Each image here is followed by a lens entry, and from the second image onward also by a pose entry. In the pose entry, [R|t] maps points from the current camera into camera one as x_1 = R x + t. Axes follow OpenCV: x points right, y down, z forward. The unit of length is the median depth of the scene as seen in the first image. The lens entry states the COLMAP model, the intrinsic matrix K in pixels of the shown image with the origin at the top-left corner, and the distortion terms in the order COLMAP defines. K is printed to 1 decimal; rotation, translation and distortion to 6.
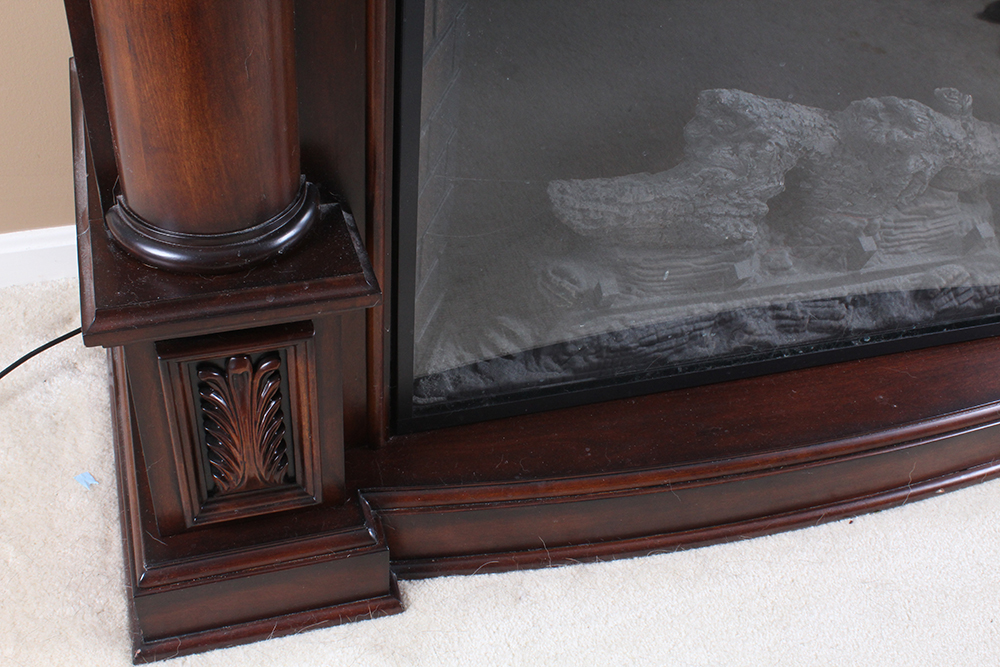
lens RADIAL K [[1145.0, 0, 506.7], [0, 1145.0, 331.4], [0, 0, 1]] dist [-0.086114, 0.000000]
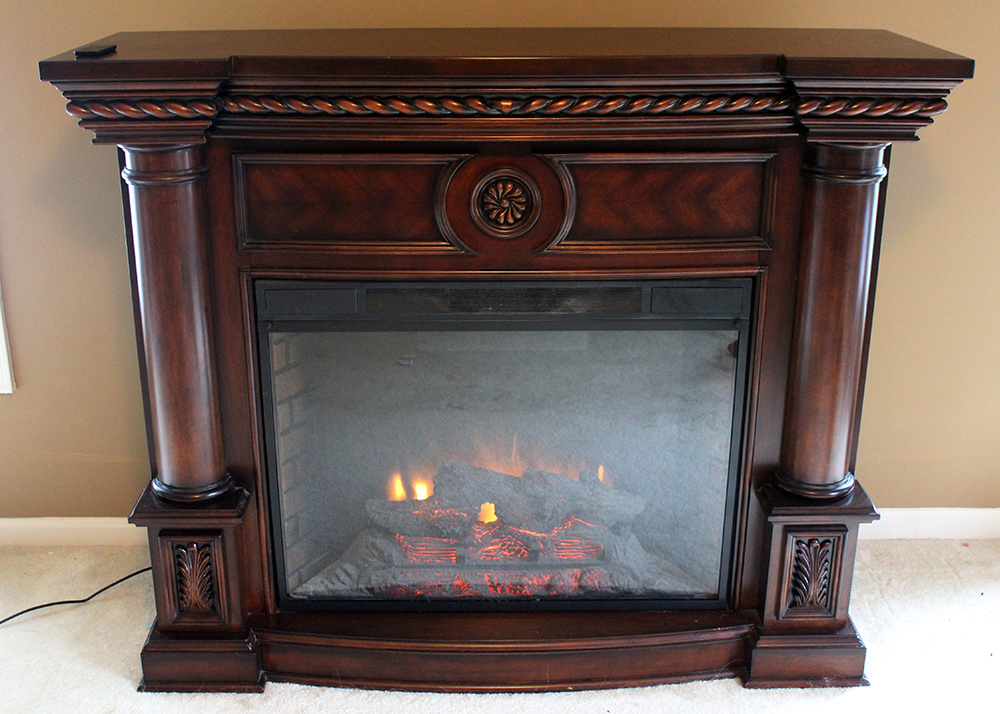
lens RADIAL K [[1264.8, 0, 493.3], [0, 1264.8, 360.3], [0, 0, 1]] dist [-0.055777, 0.000000]
pose [[0.955853, 0.032306, -0.292064, 0.926181], [-0.133609, 0.933033, -0.334063, 0.376547], [0.261713, 0.358338, 0.896159, -1.117390]]
